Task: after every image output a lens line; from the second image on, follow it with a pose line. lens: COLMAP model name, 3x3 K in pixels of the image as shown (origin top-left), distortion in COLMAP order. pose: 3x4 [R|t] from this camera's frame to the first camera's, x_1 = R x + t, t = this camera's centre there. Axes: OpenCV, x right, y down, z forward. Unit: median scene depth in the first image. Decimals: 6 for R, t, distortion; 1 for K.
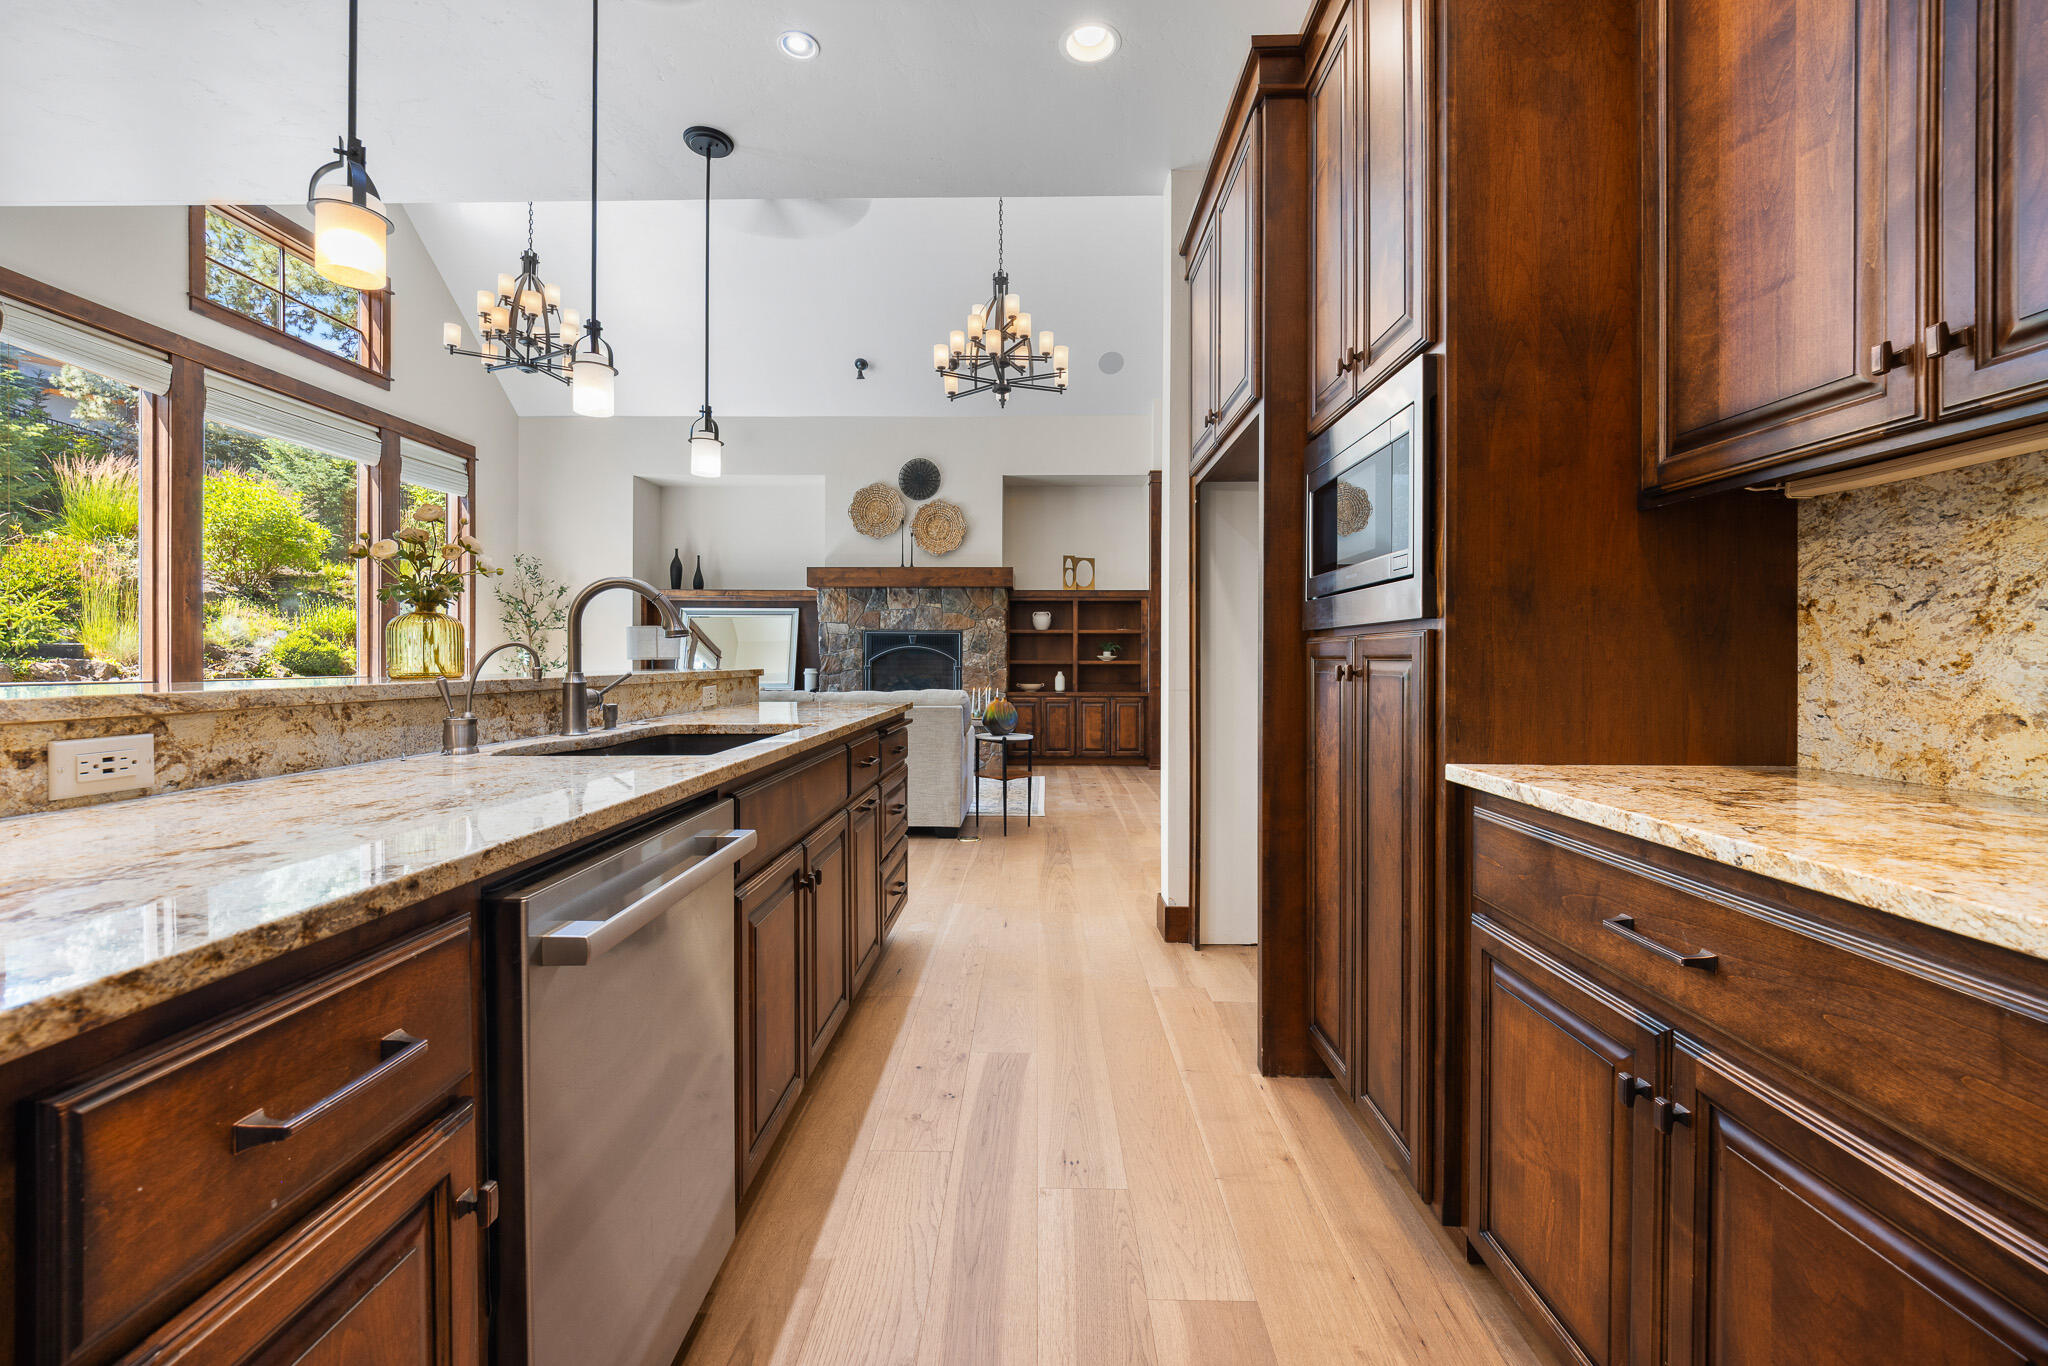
lens RADIAL K [[835.1, 0, 1025.3], [0, 835.1, 662.4], [0, 0, 1]] dist [-0.004613, -0.002004]
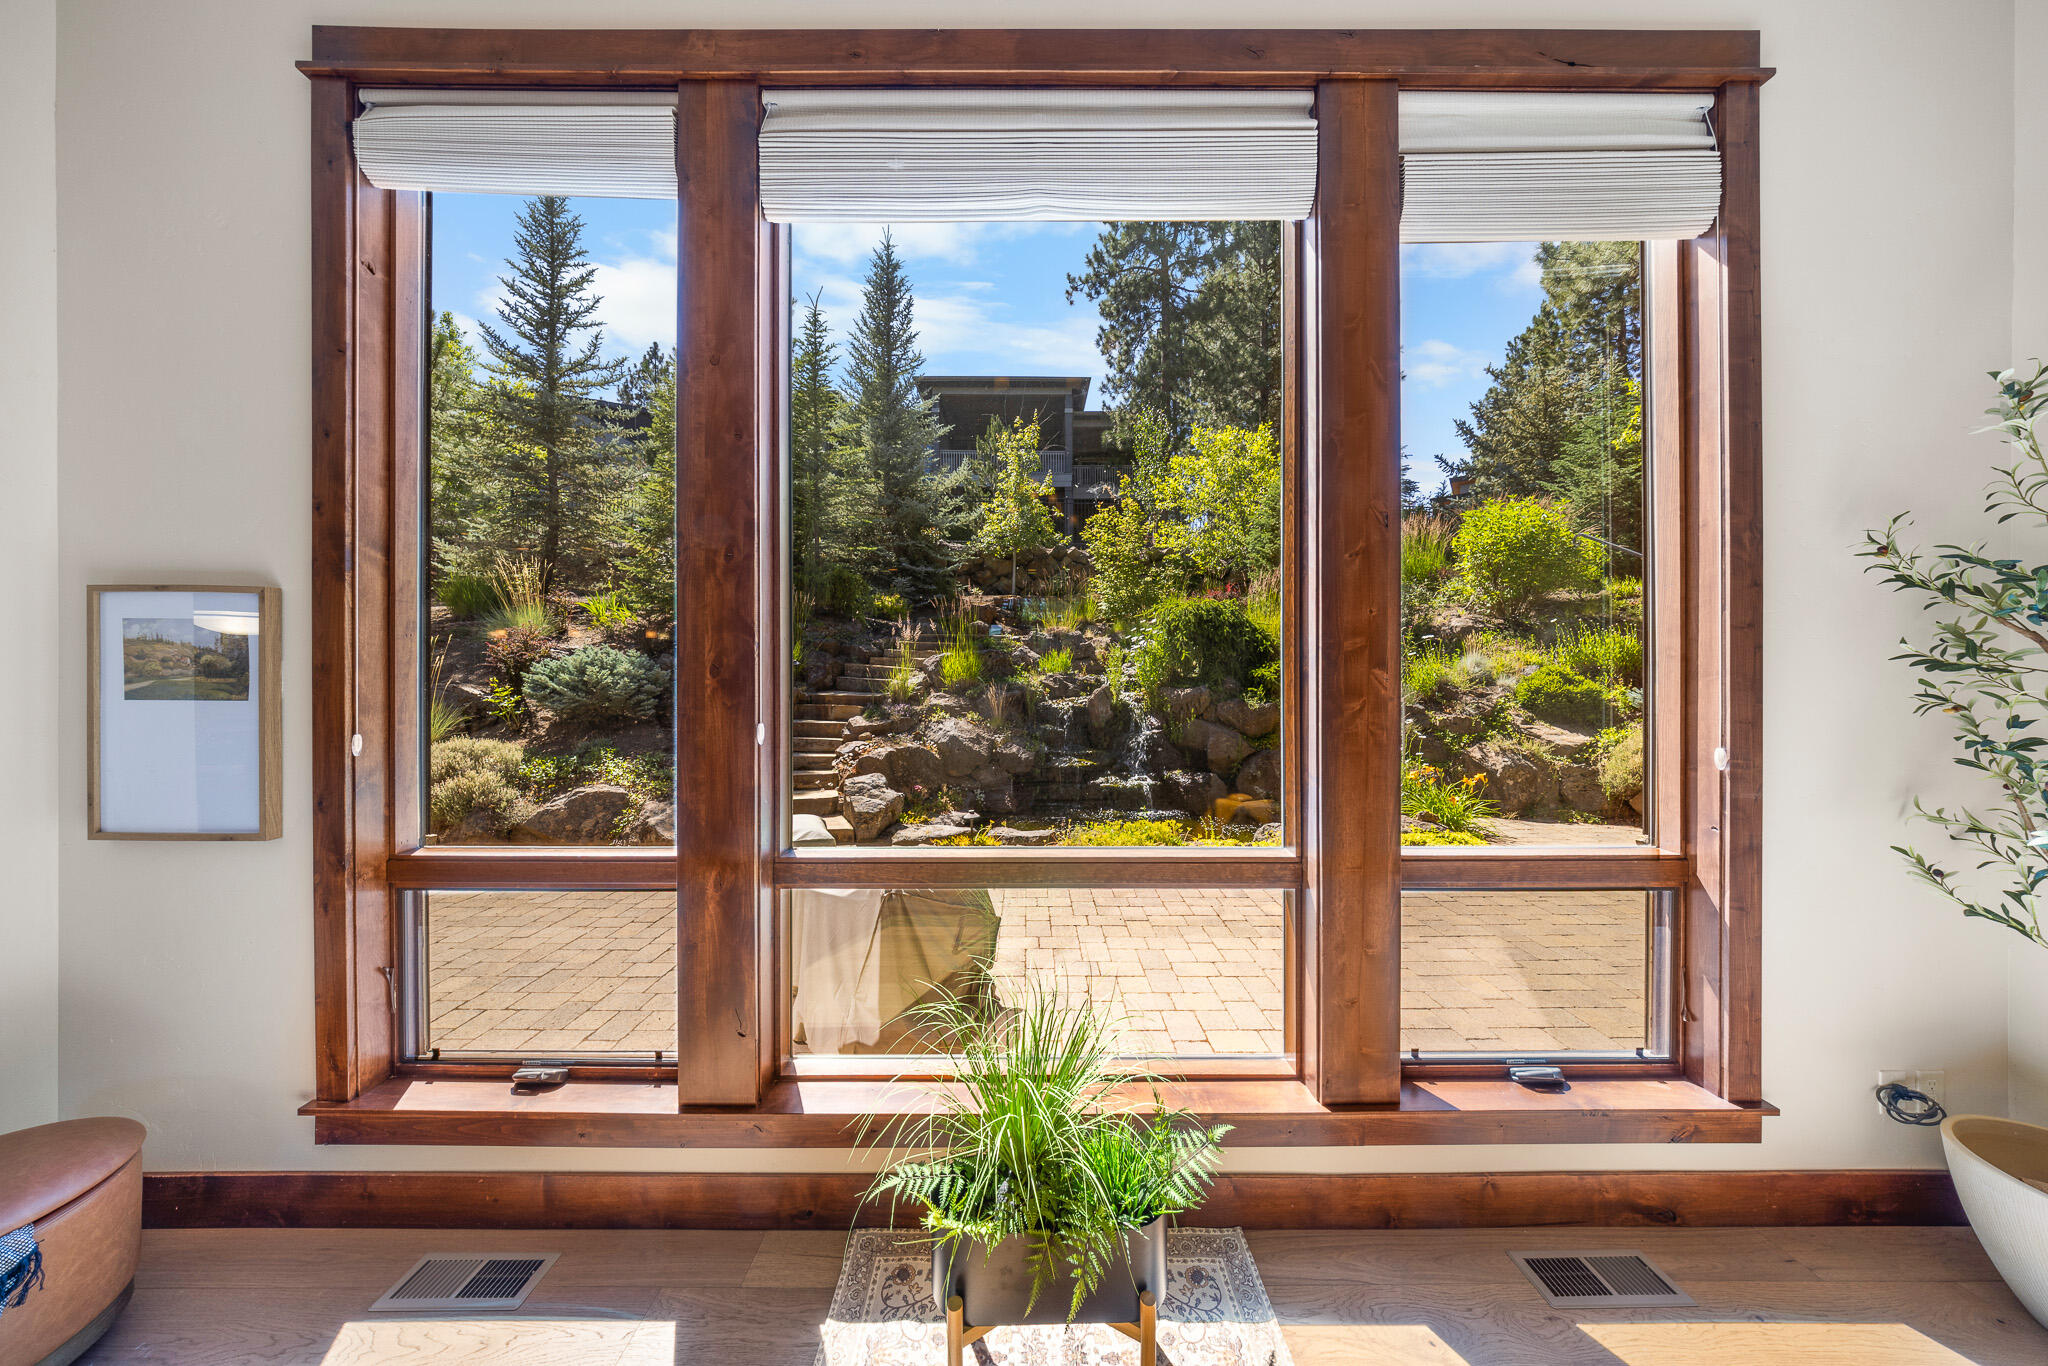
lens RADIAL K [[598.2, 0, 1030.1], [0, 598.2, 669.9], [0, 0, 1]] dist [0.000773, -0.000093]
pose [[0.022453, -0.003950, -0.999740, -0.437948], [-0.003193, 0.999987, -0.004023, -0.045055], [0.999743, 0.003283, 0.022440, 0.705636]]
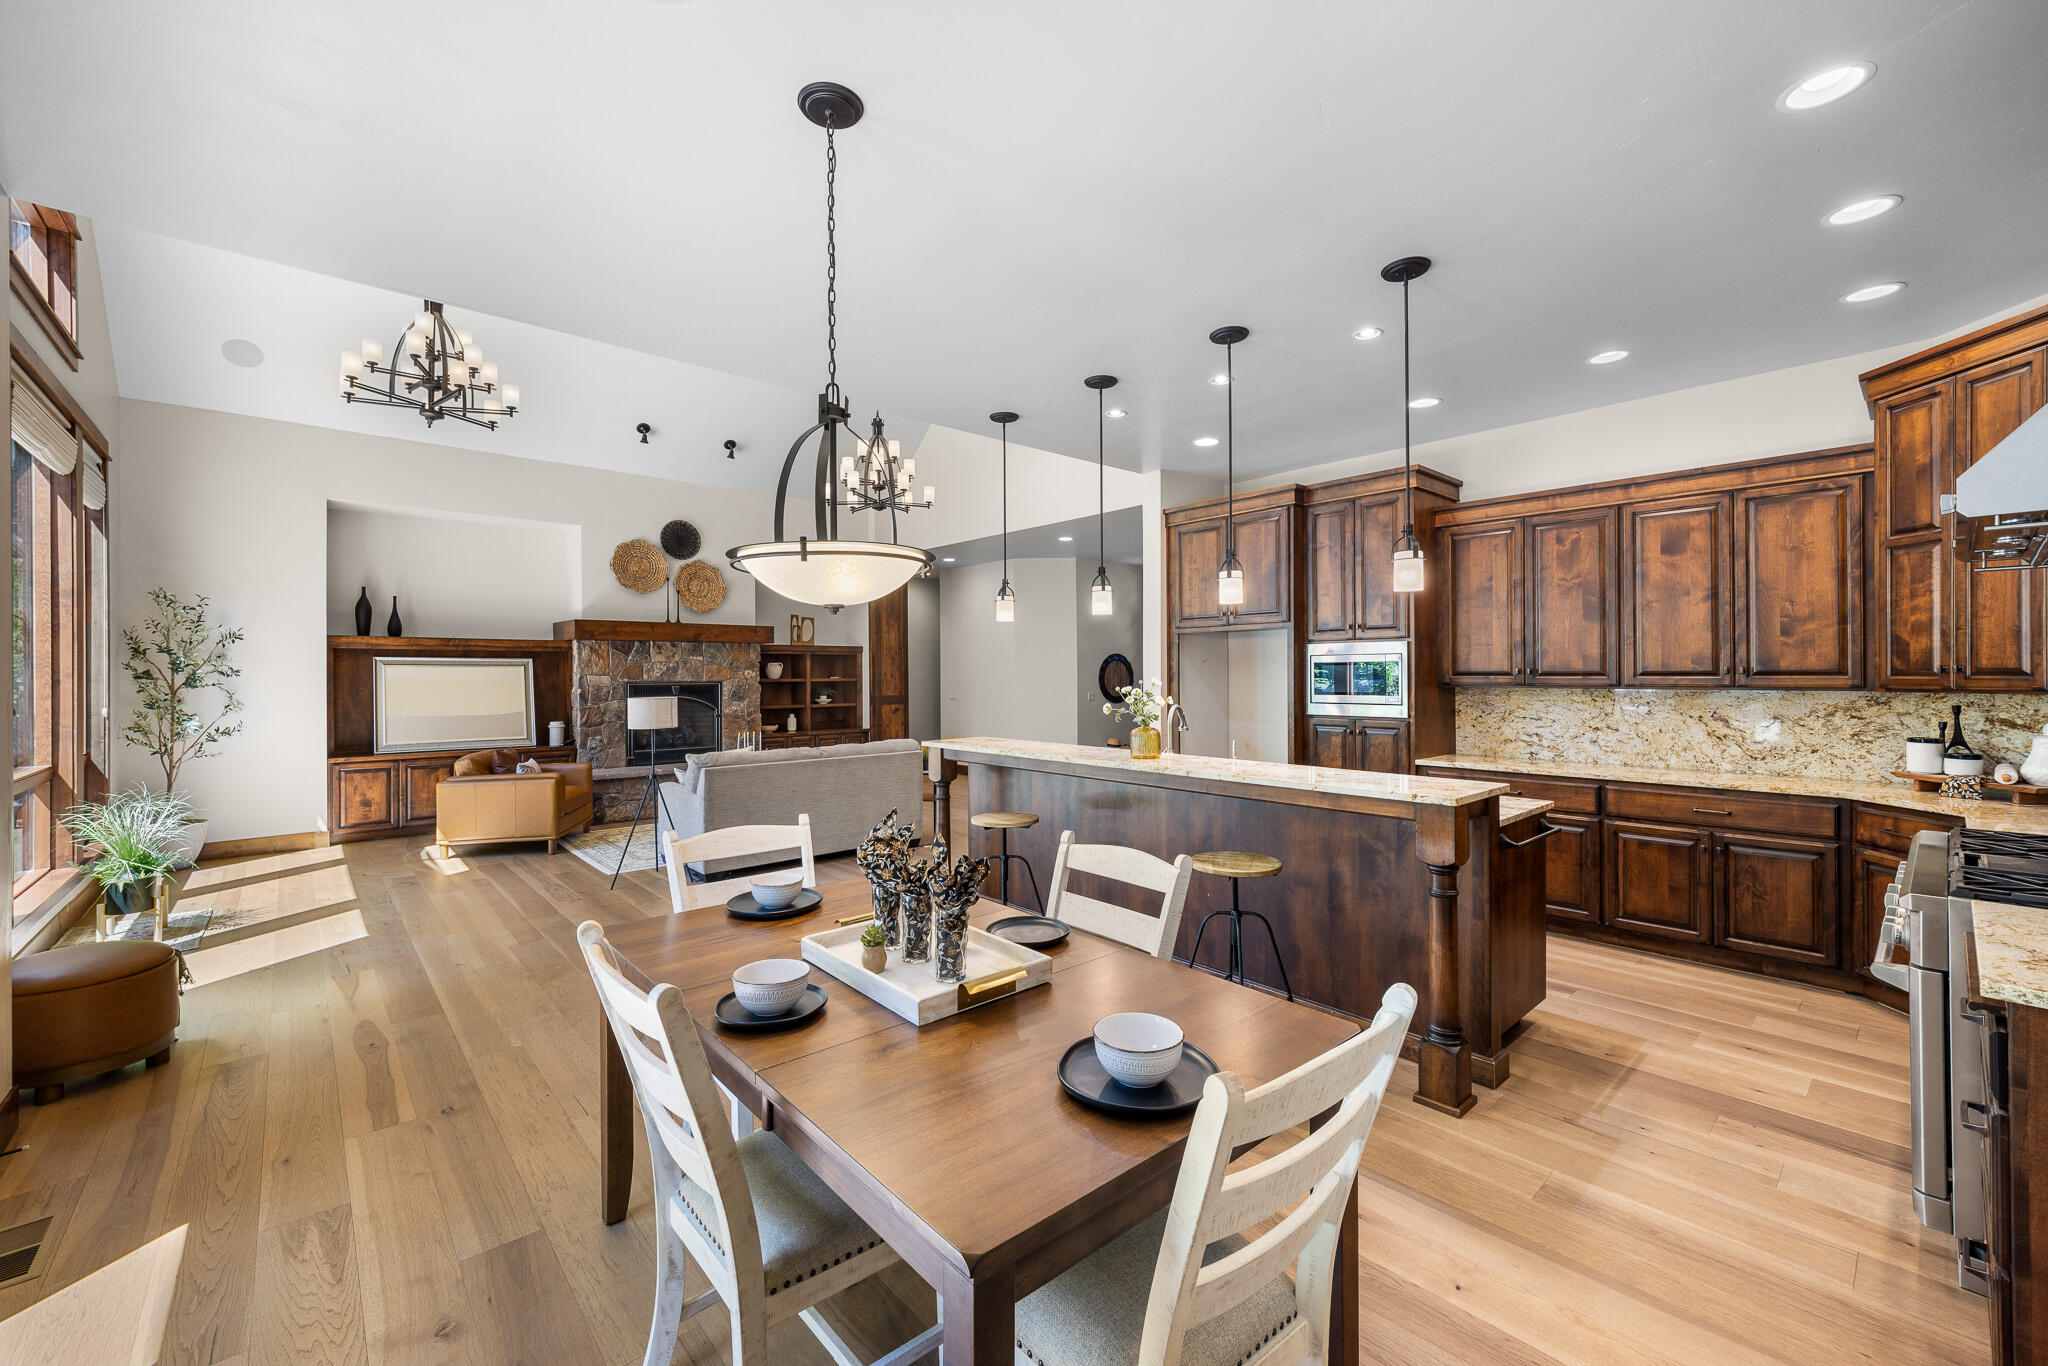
lens RADIAL K [[831.8, 0, 1025.3], [0, 831.8, 676.1], [0, 0, 1]] dist [0.000710, -0.000415]
pose [[0.738175, -0.008049, 0.674562, -0.520468], [0.009460, 0.999954, 0.001580, -0.042713], [-0.674543, 0.005215, 0.738217, -0.080692]]
